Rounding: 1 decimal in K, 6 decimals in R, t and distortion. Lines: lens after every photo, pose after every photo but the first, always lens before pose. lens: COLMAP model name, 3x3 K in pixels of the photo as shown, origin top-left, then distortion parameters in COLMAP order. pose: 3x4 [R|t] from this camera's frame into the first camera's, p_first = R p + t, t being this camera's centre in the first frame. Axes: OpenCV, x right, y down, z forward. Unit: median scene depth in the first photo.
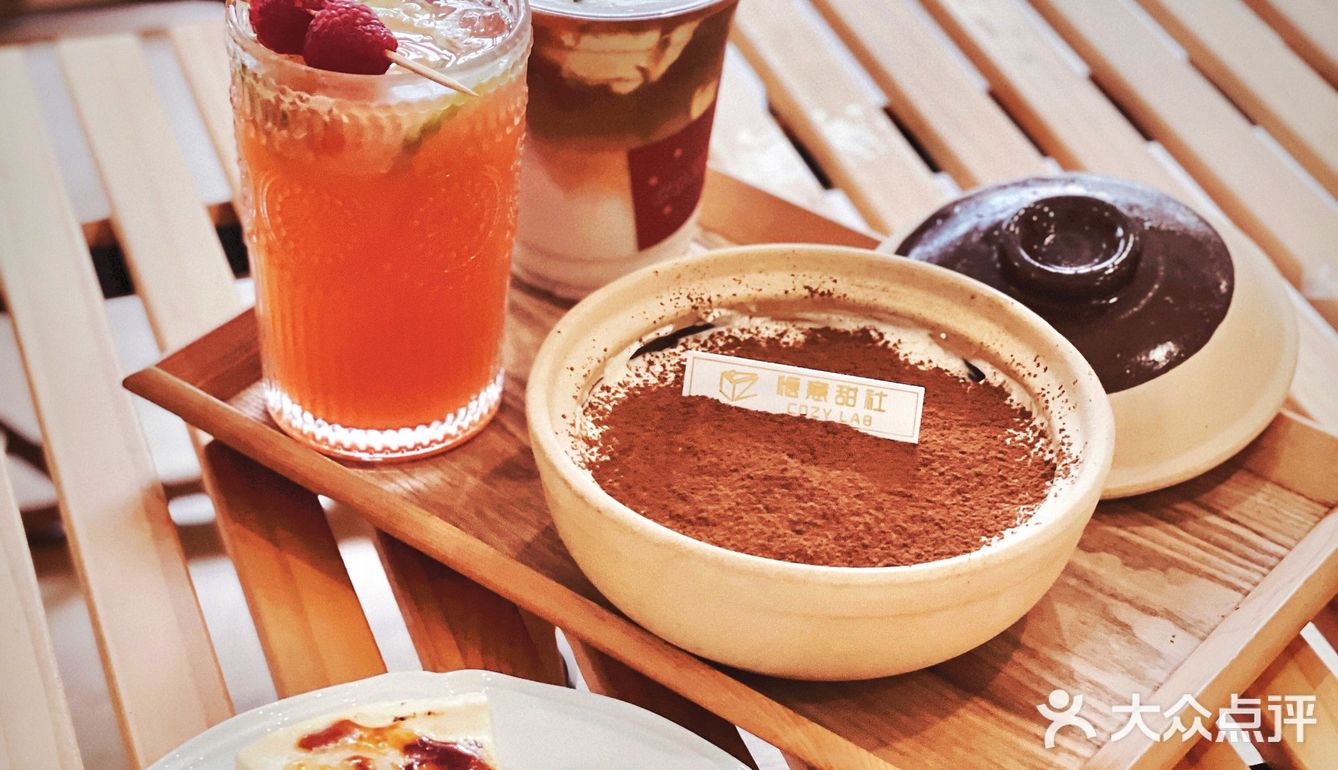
lens RADIAL K [[2883.1, 0, 669.0], [0, 2883.1, 385.0], [0, 0, 1]] dist [0.034741, -0.120748]
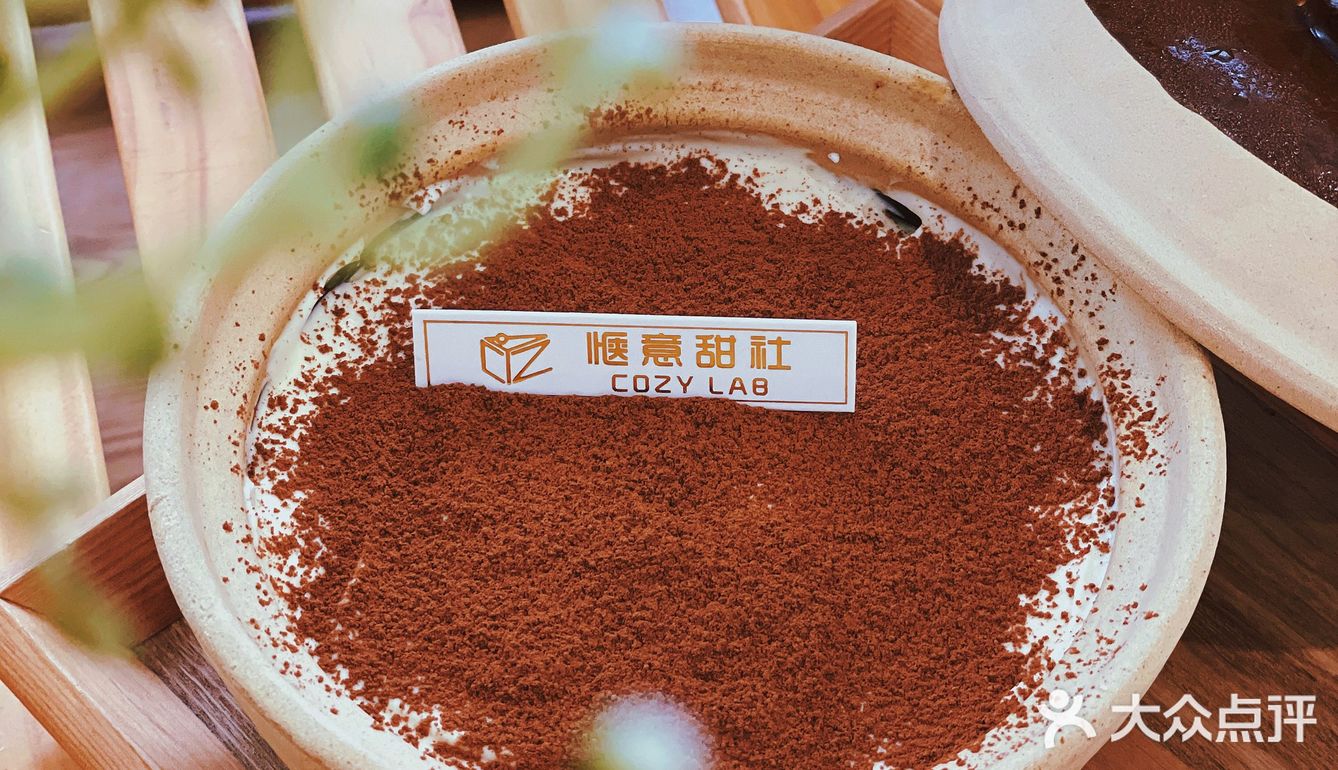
lens RADIAL K [[2883.1, 0, 669.0], [0, 2883.1, 385.0], [0, 0, 1]] dist [0.034741, -0.120748]
pose [[0.968917, -0.211190, 0.128835, -0.019806], [0.162053, 0.935328, 0.314483, -0.163984], [-0.186919, -0.283830, 0.940480, 0.472479]]
